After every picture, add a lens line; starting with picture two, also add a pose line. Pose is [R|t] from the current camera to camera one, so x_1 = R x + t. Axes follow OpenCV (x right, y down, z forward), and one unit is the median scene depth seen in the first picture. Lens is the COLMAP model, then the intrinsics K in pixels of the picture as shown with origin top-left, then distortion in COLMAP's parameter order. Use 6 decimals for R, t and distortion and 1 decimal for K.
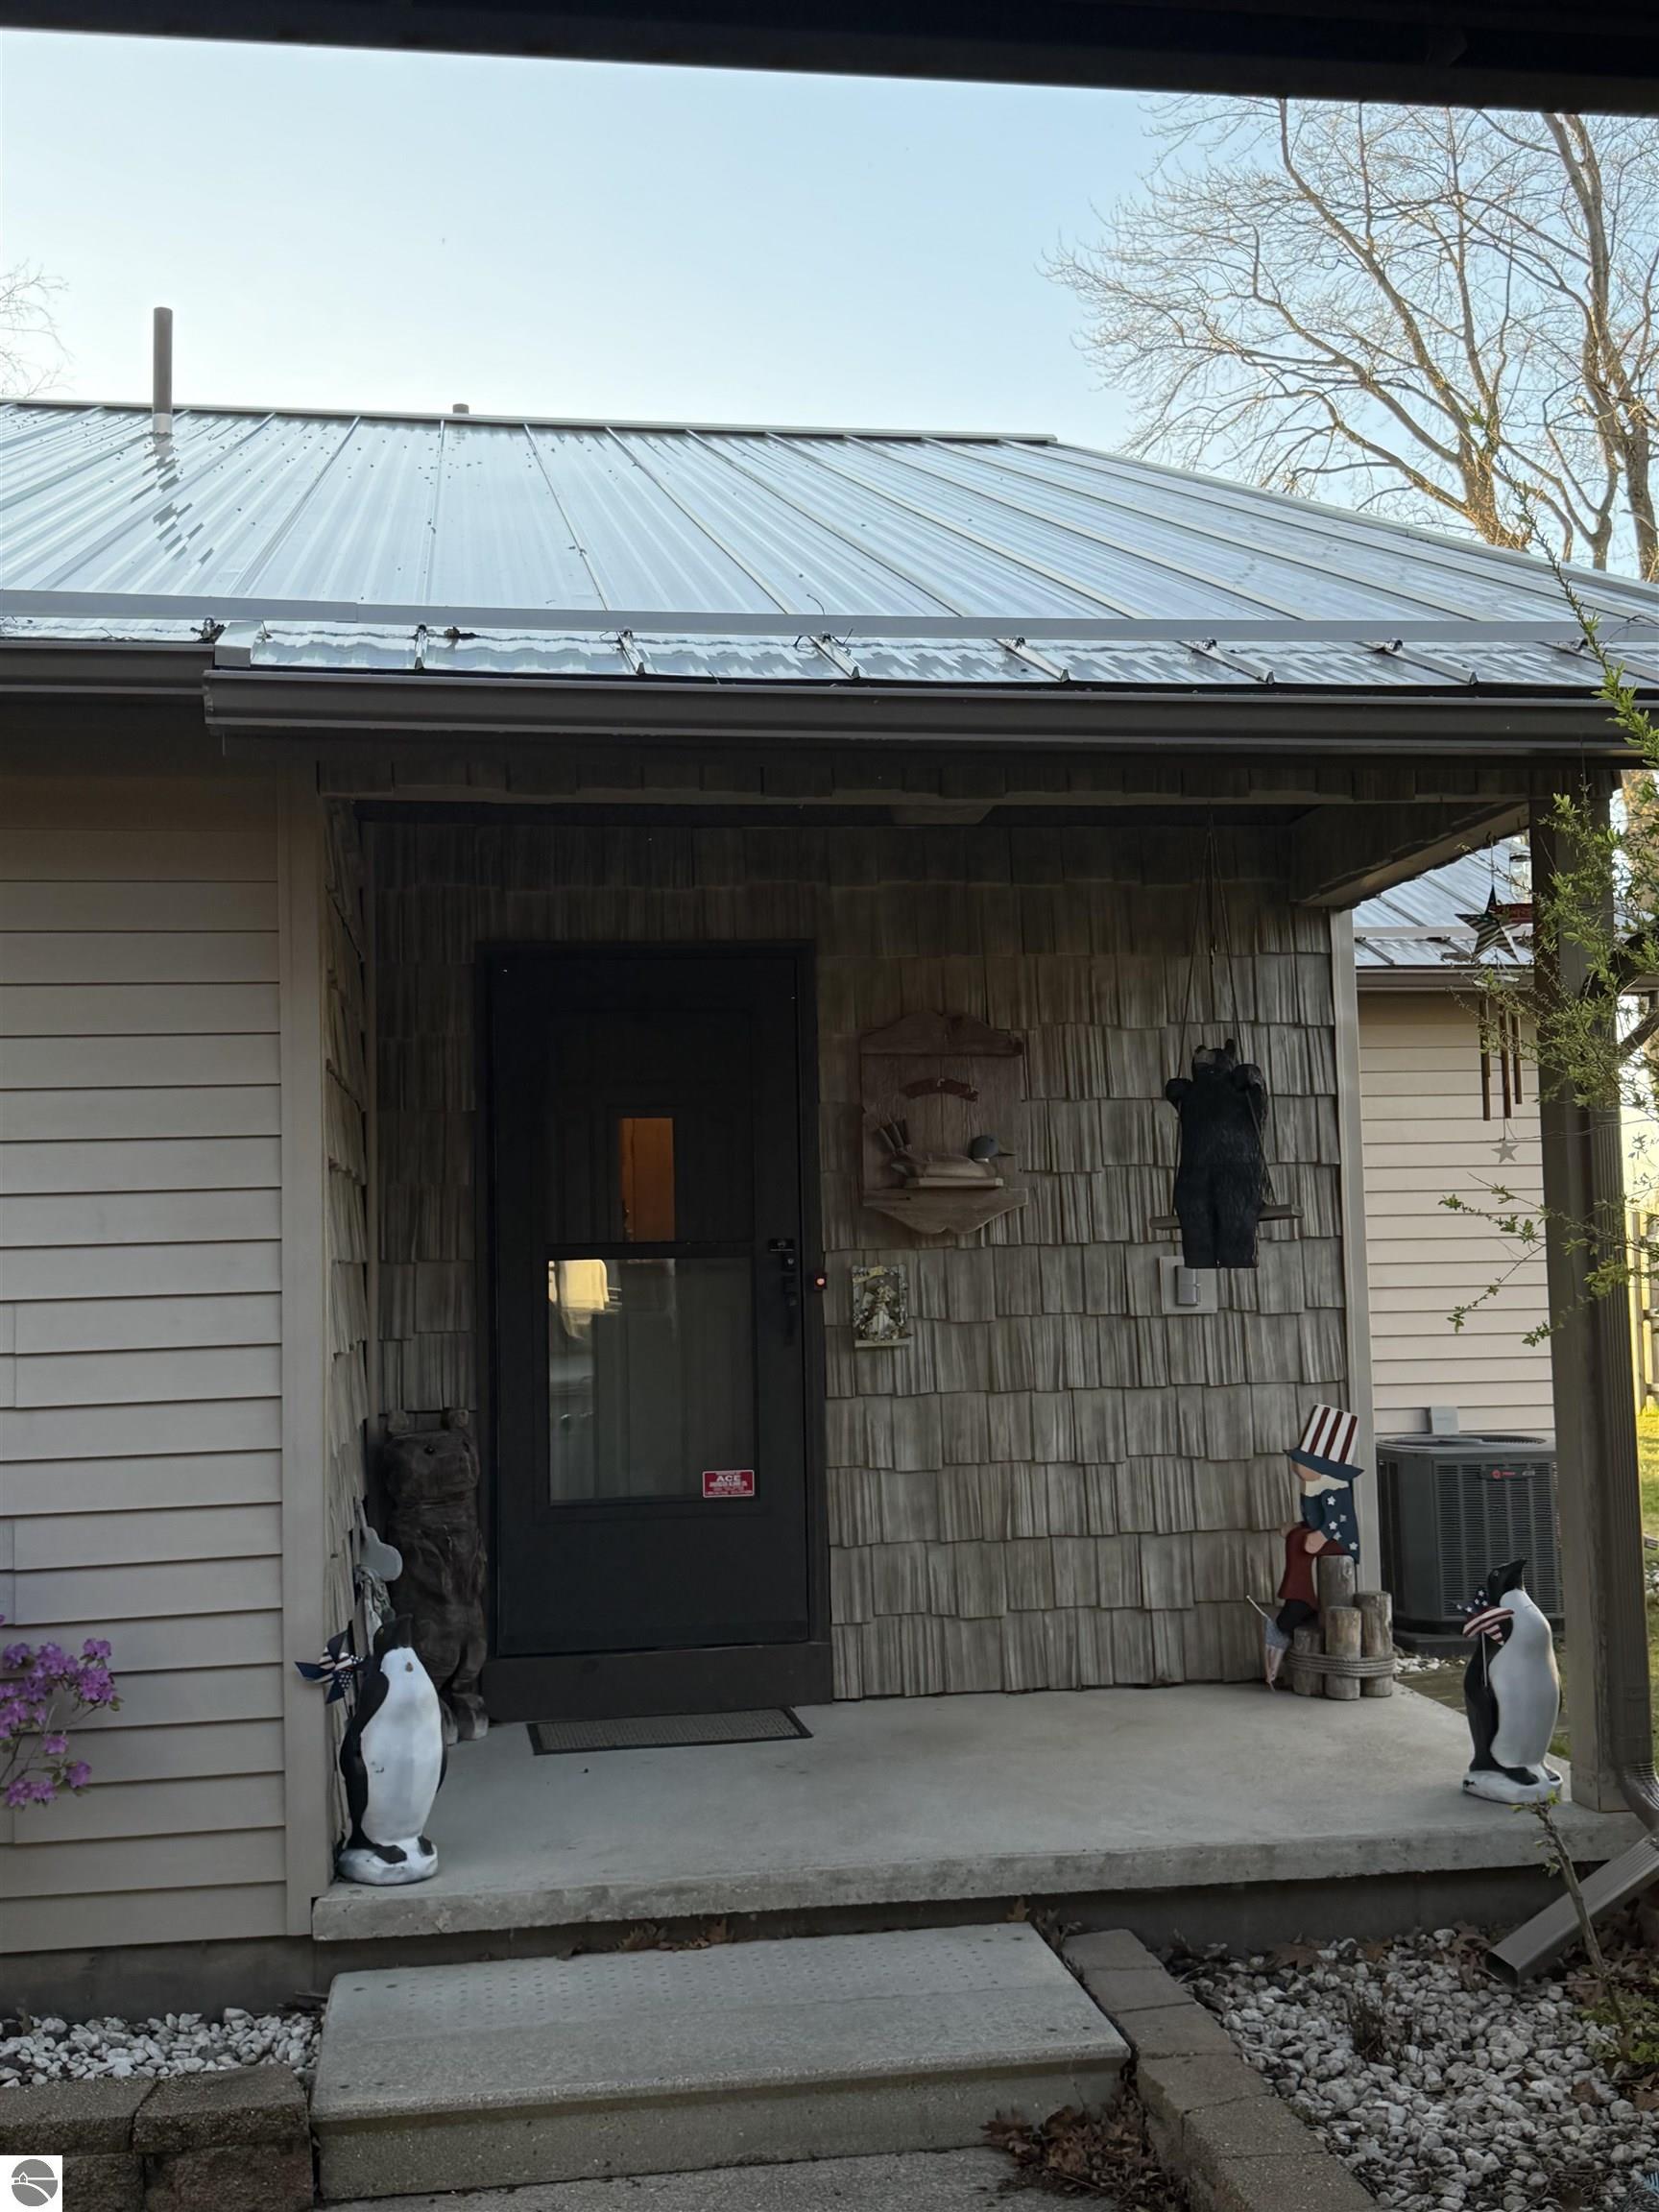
lens RADIAL K [[2416.4, 0, 829.5], [0, 2416.4, 1106.0], [0, 0, 1]] dist [0.227700, -0.523175]
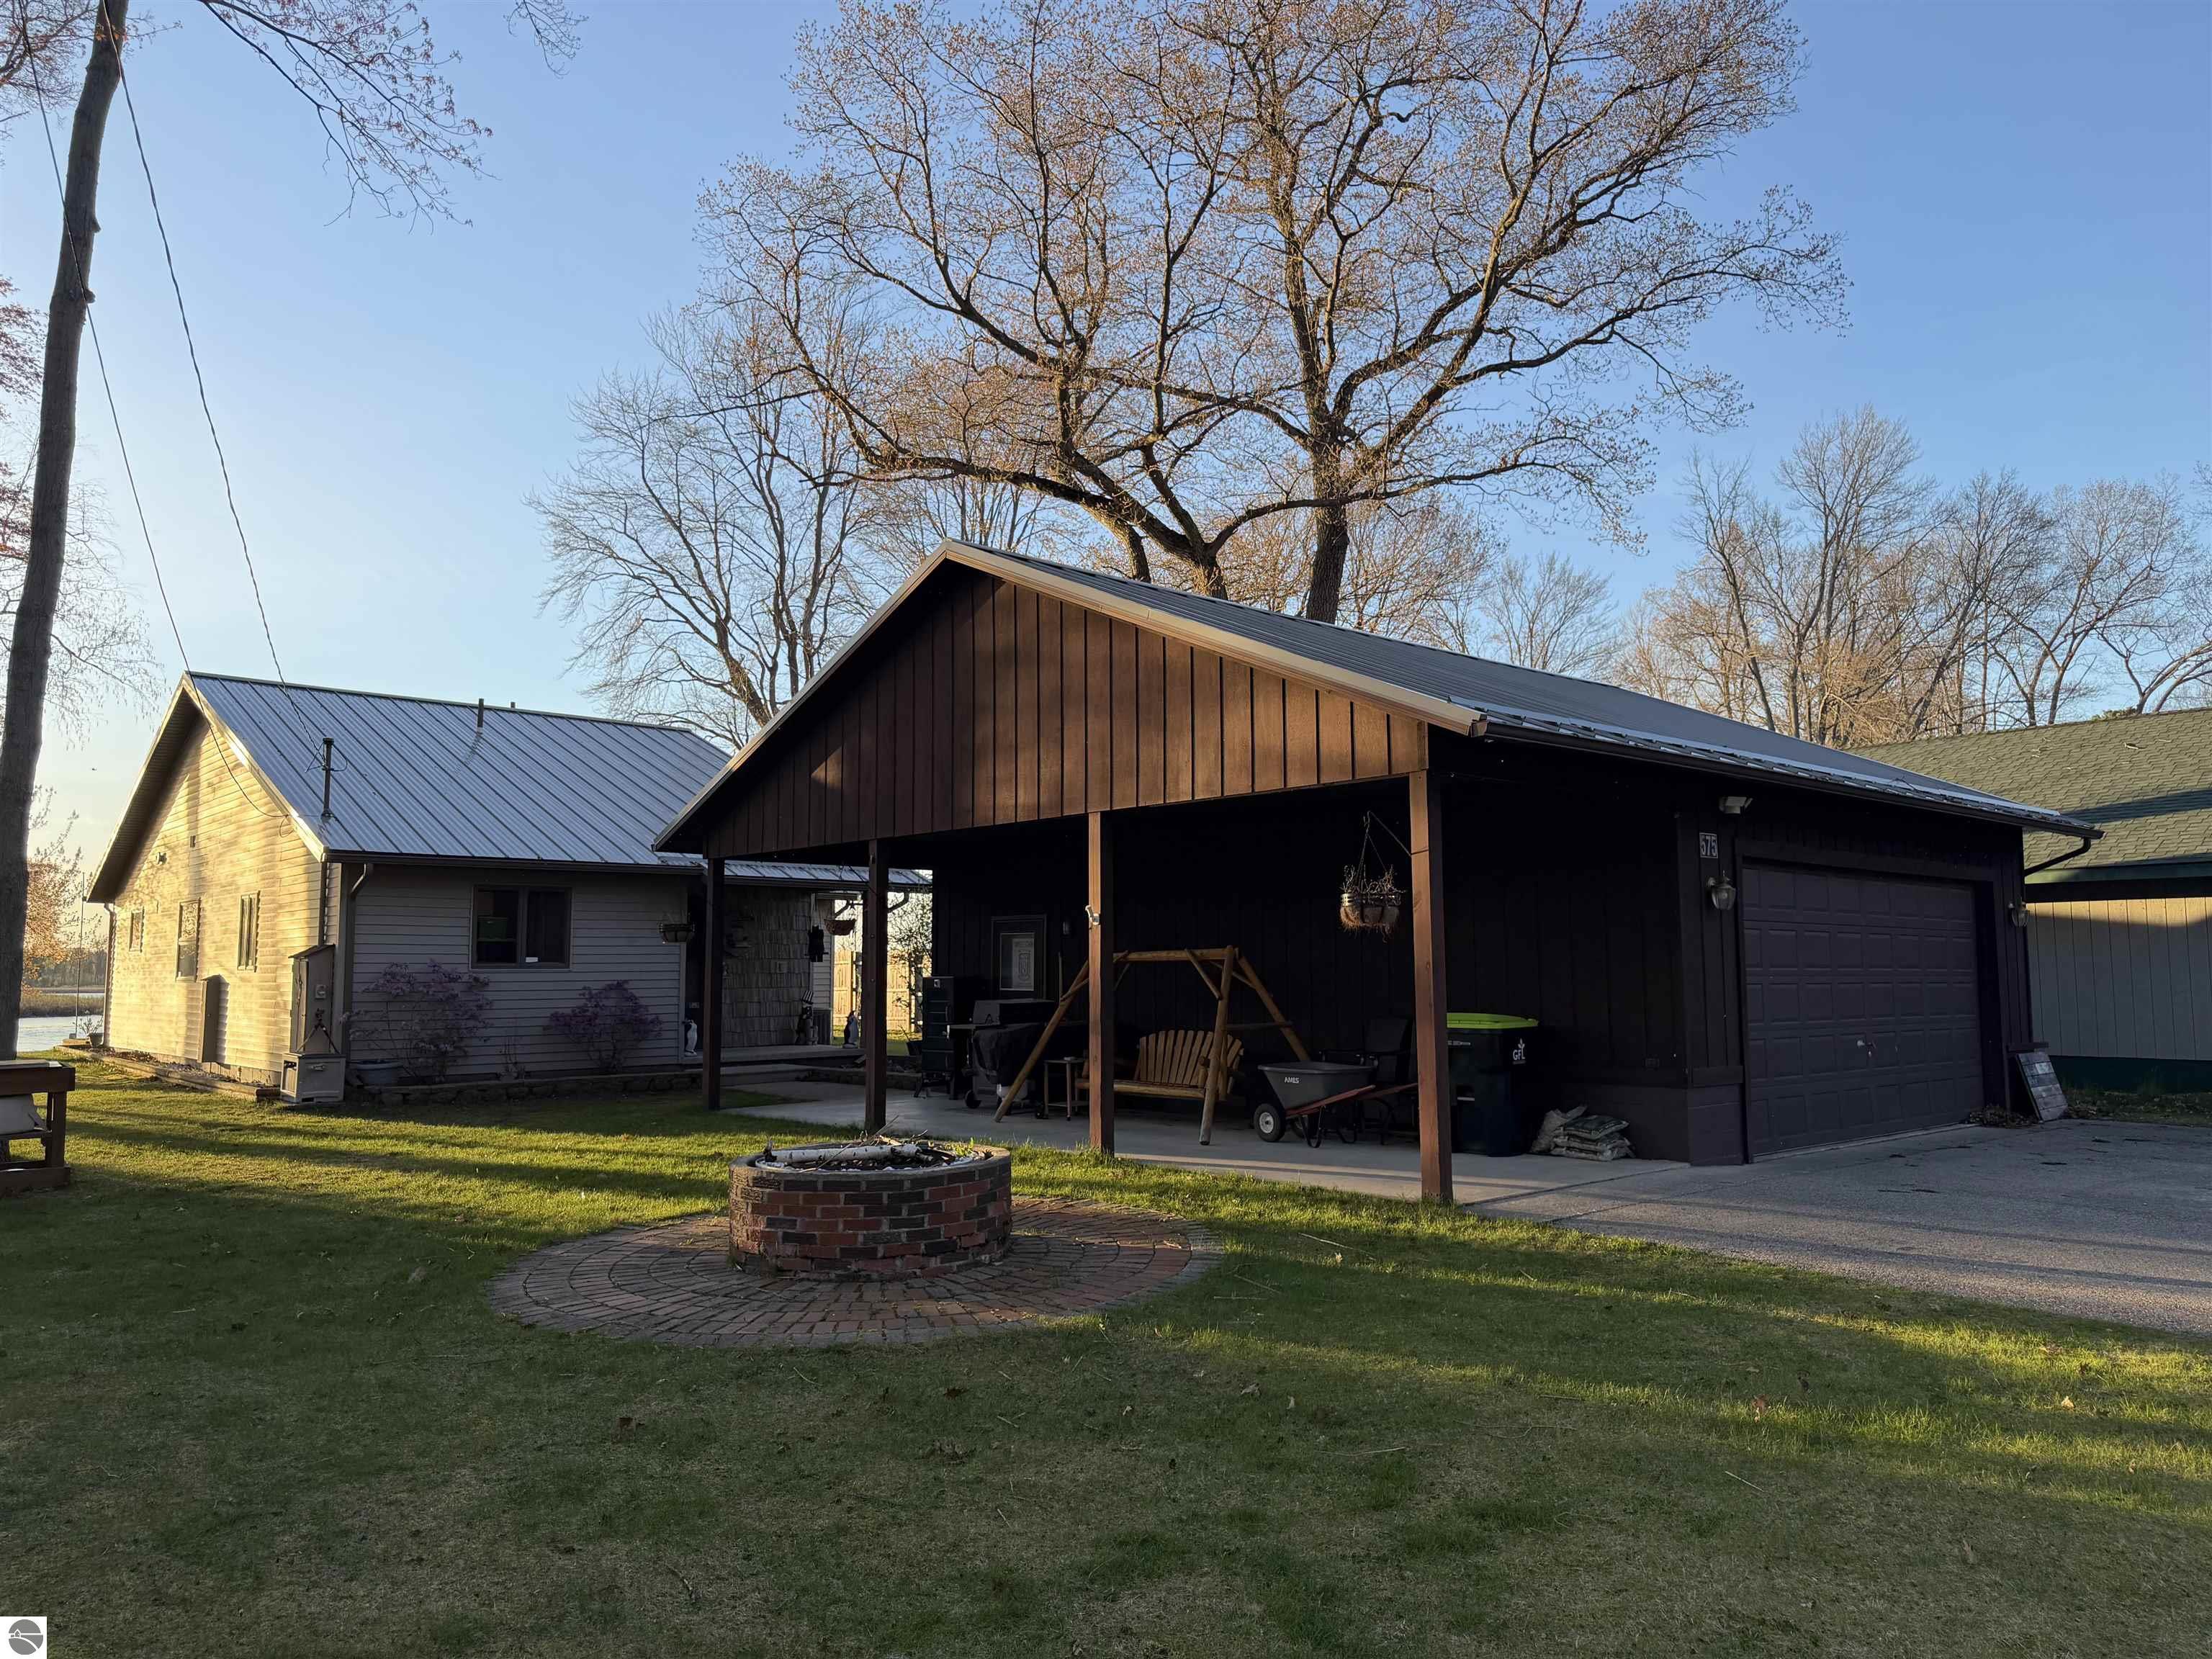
lens RADIAL K [[1525.9, 0, 1106.0], [0, 1525.9, 829.5], [0, 0, 1]] dist [-0.001895, -0.001868]
pose [[0.839117, 0.065775, 0.539959, -1.038685], [-0.045014, 0.997654, -0.051575, -0.079978], [-0.542085, 0.018972, 0.840110, -2.074439]]
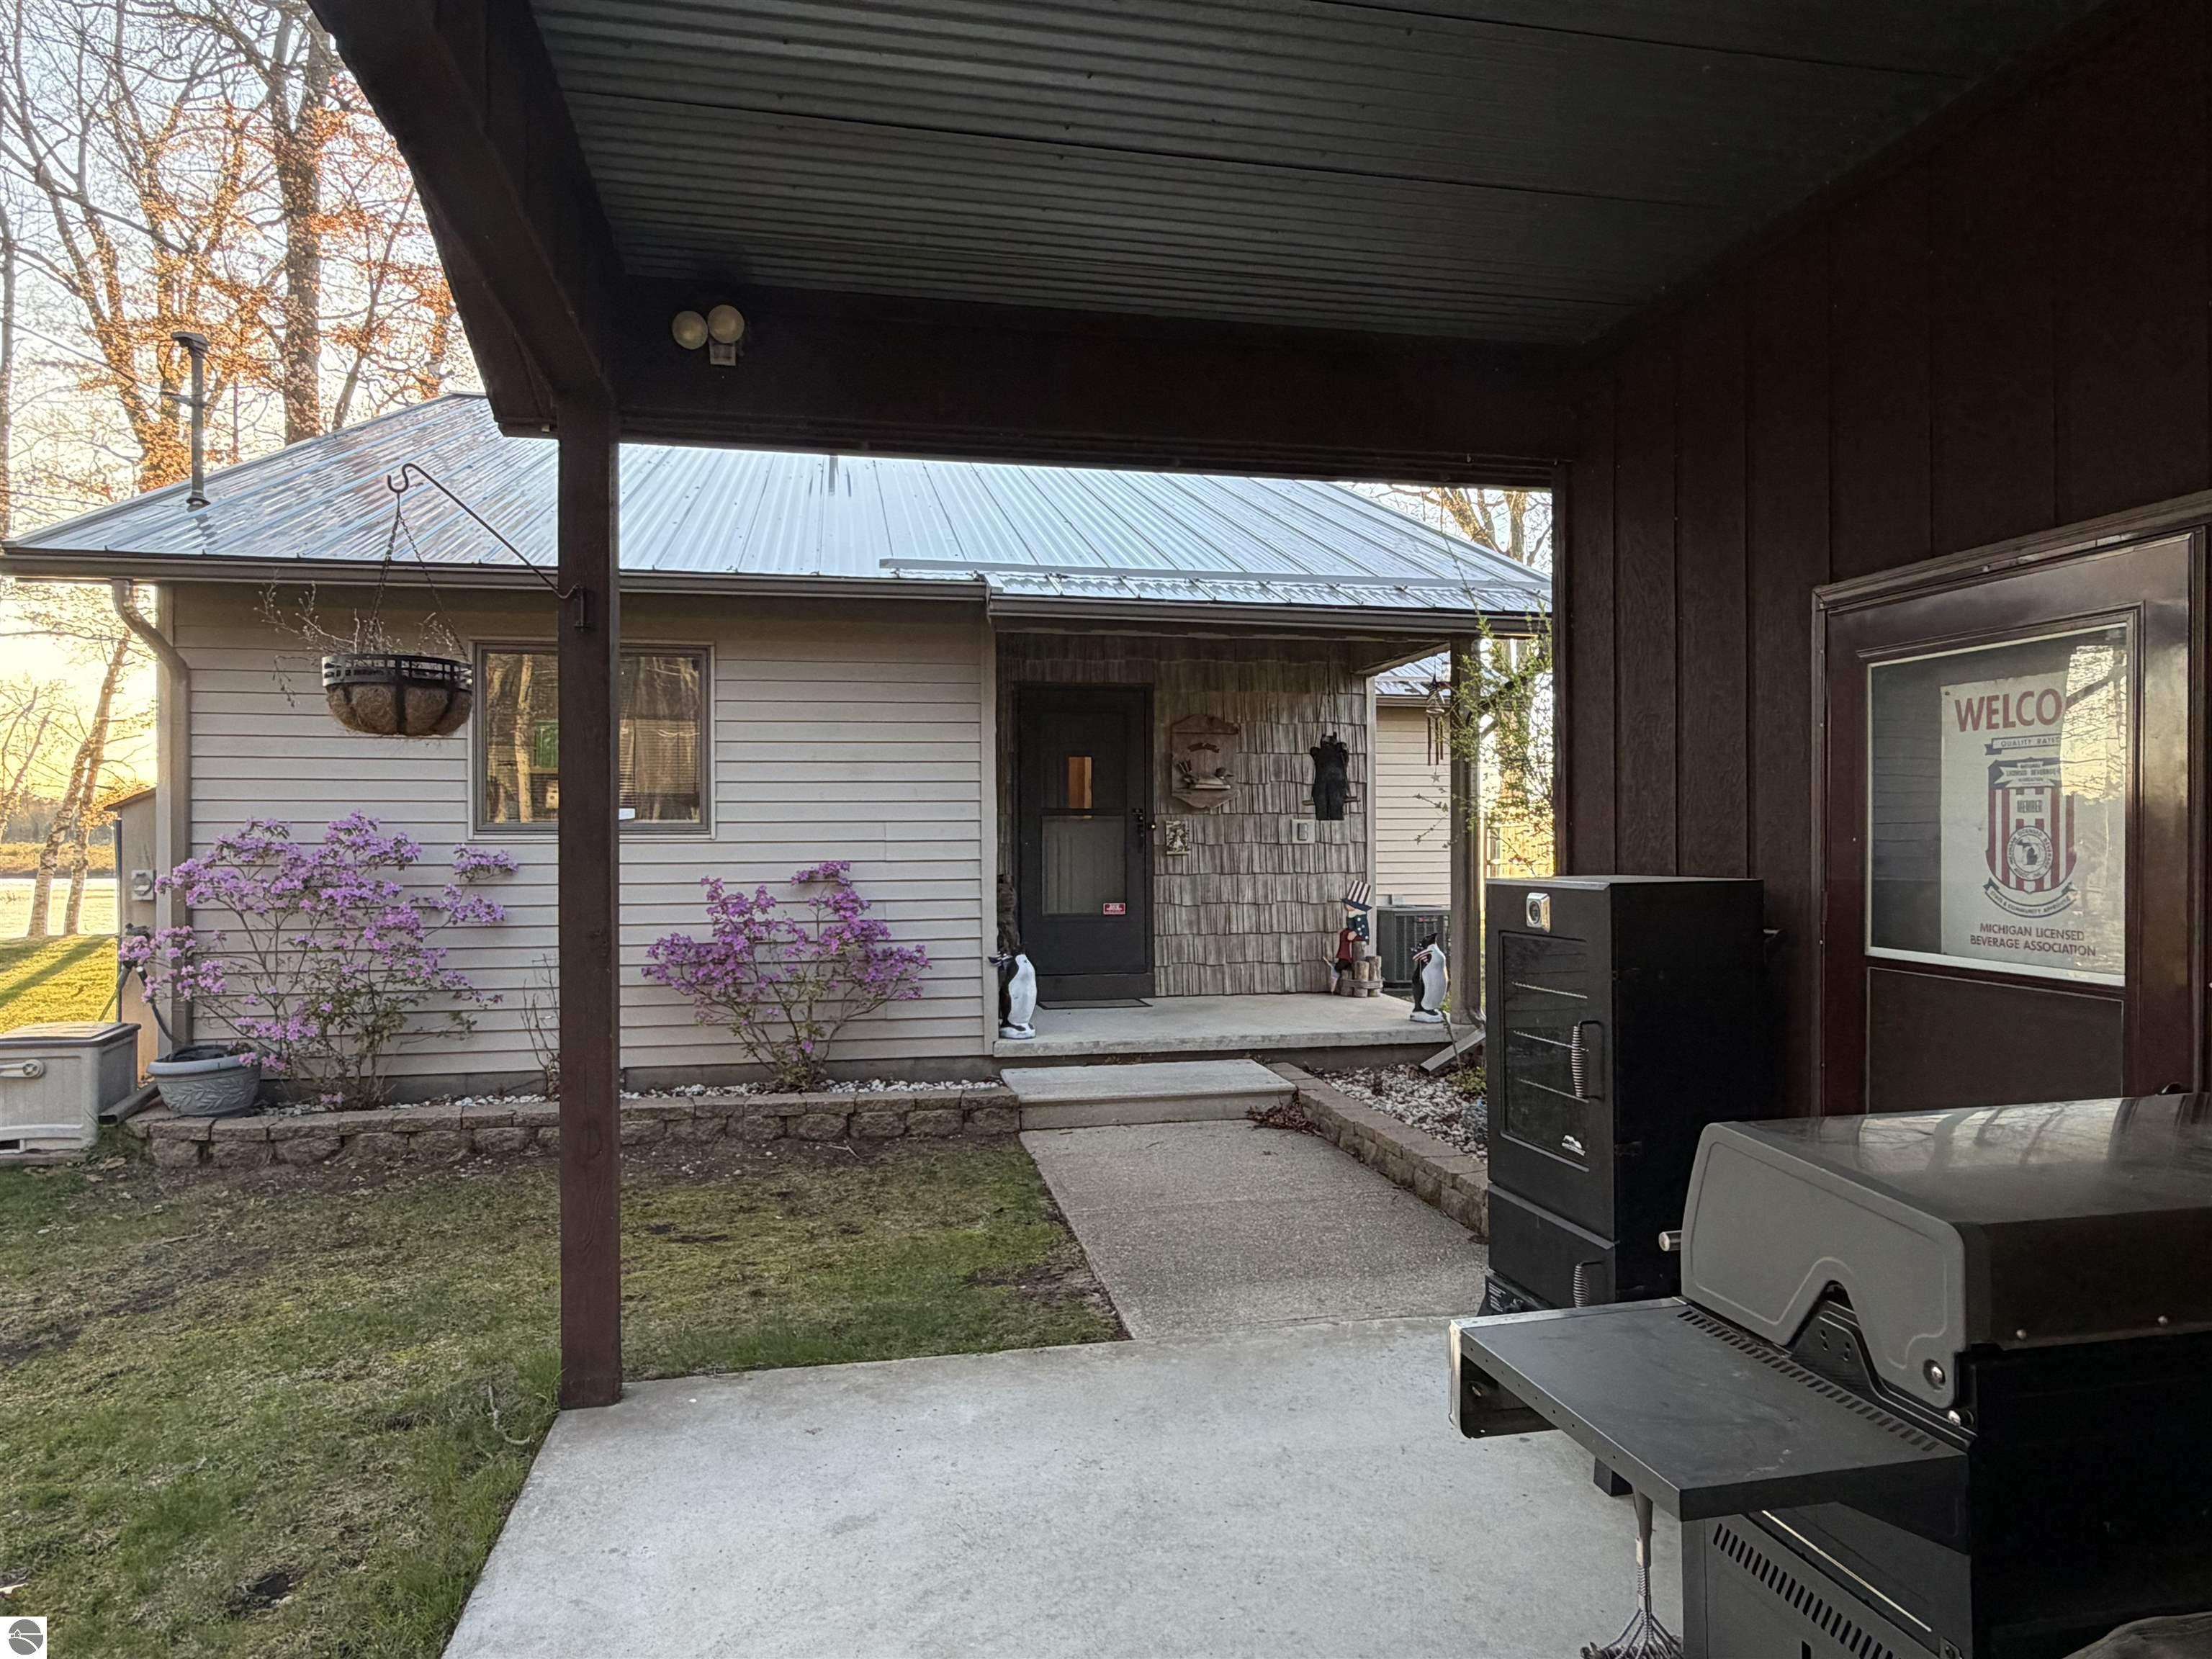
lens RADIAL K [[1374.5, 0, 1106.0], [0, 1374.5, 829.5], [0, 0, 1]] dist [0.034717, 0.000015]
pose [[0.998775, 0.019597, 0.045445, -0.113300], [-0.022238, 0.998047, 0.058369, -0.003407], [-0.044213, -0.059308, 0.997260, -0.360935]]
